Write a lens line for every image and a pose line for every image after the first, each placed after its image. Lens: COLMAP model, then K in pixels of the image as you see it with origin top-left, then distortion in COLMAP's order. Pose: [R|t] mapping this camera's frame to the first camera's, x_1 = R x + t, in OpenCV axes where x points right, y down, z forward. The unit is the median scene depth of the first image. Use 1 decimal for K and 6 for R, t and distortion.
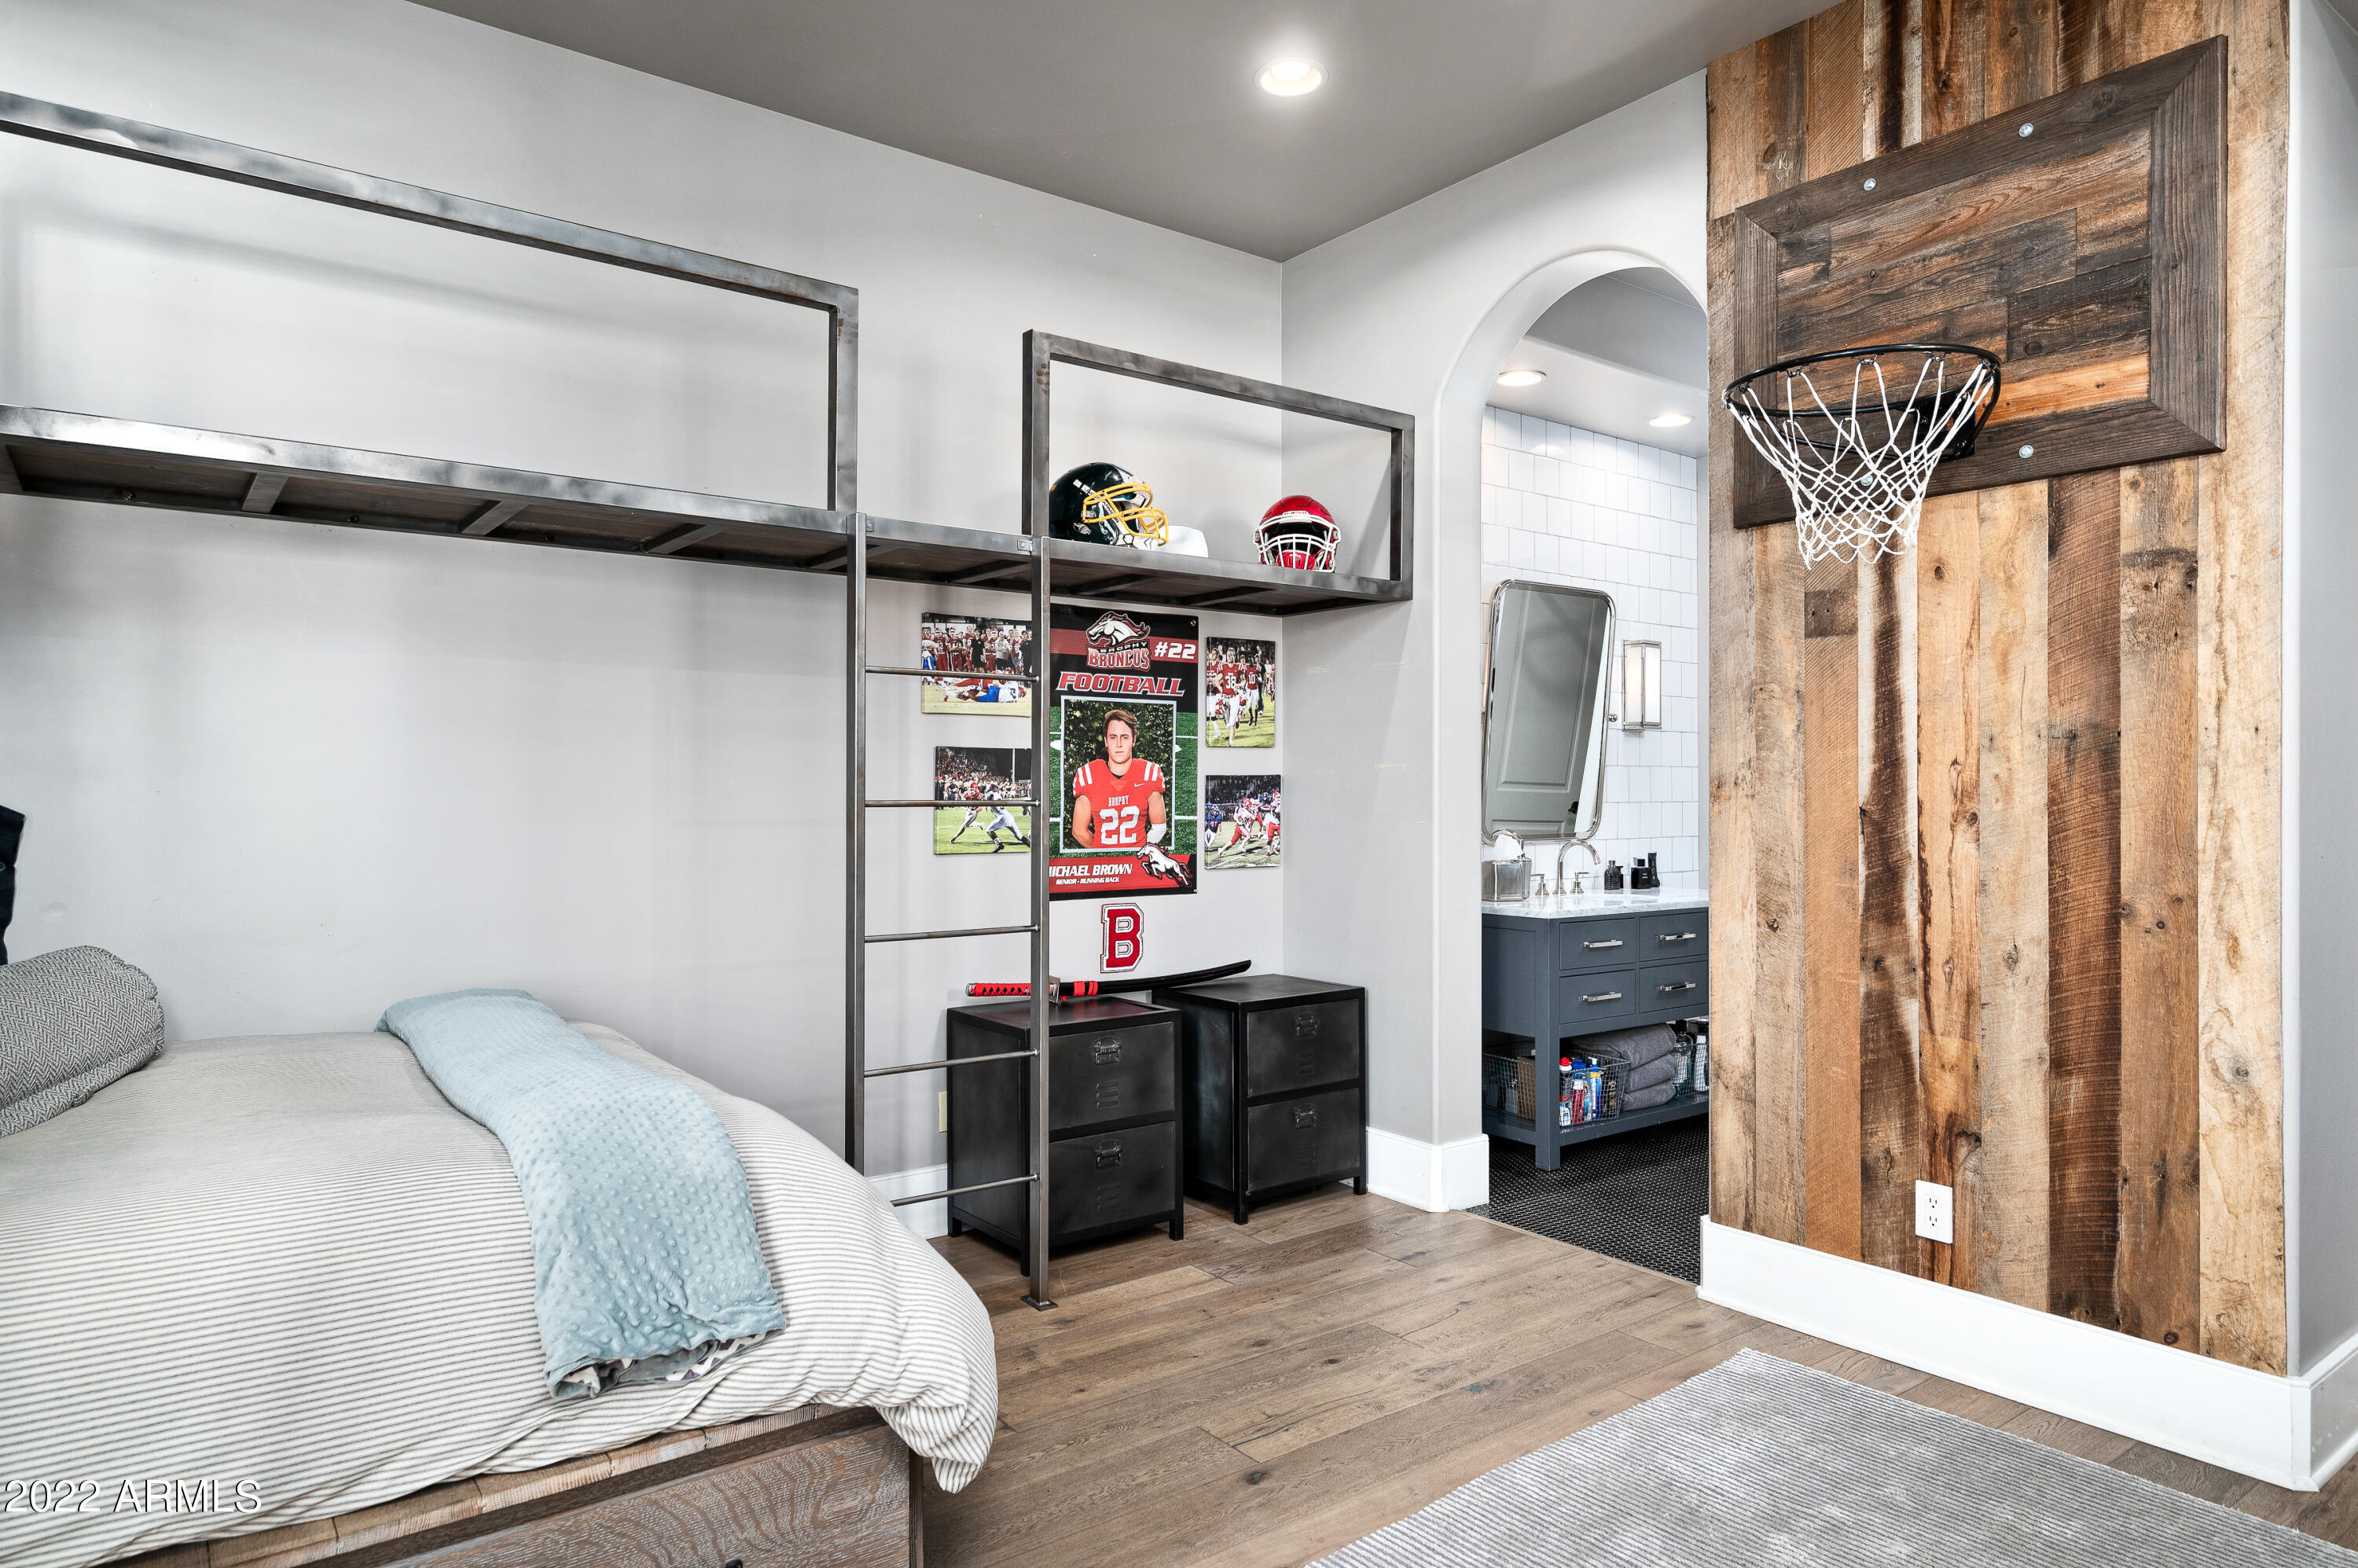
lens RADIAL K [[1357.1, 0, 1174.5], [0, 1357.1, 792.4], [0, 0, 1]] dist [0.001152, -0.000241]
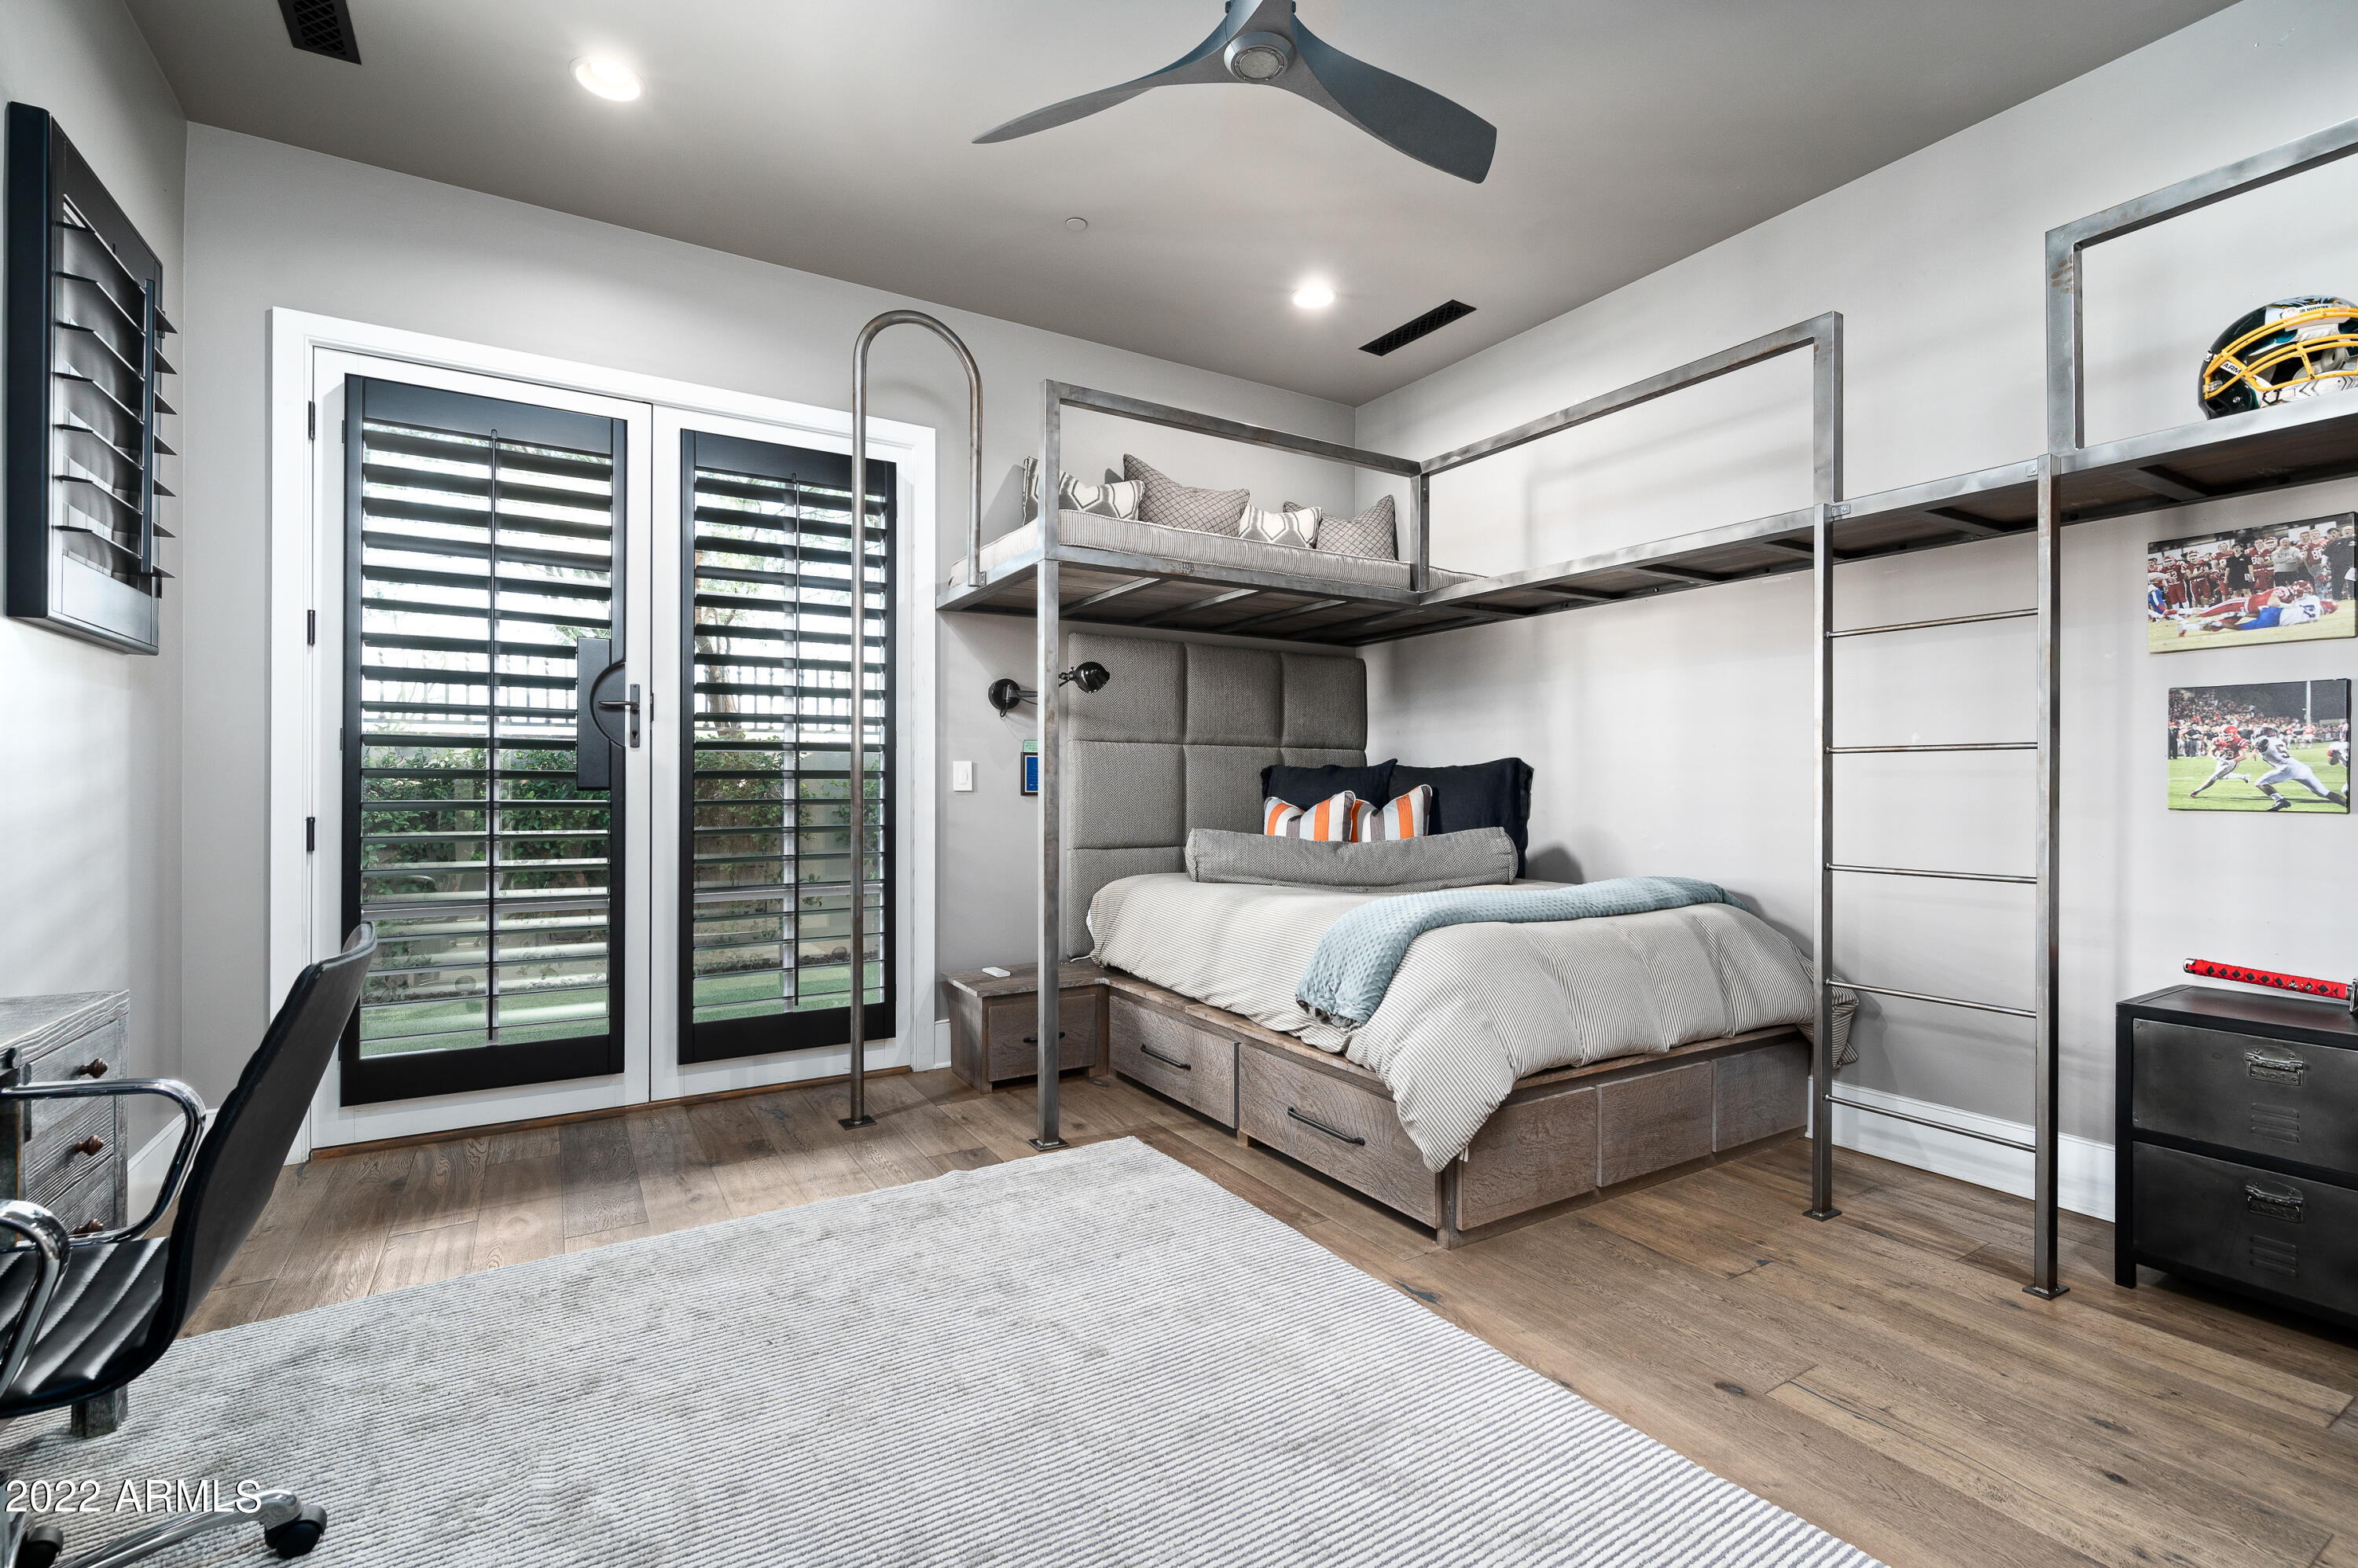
lens RADIAL K [[1039.3, 0, 1180.3], [0, 1039.3, 772.2], [0, 0, 1]] dist [0.000047, 0.000040]
pose [[-0.073961, -0.000913, -0.997261, 0.554330], [0.007670, 0.999969, -0.001484, 0.017463], [0.997232, -0.007759, -0.073952, 0.398272]]
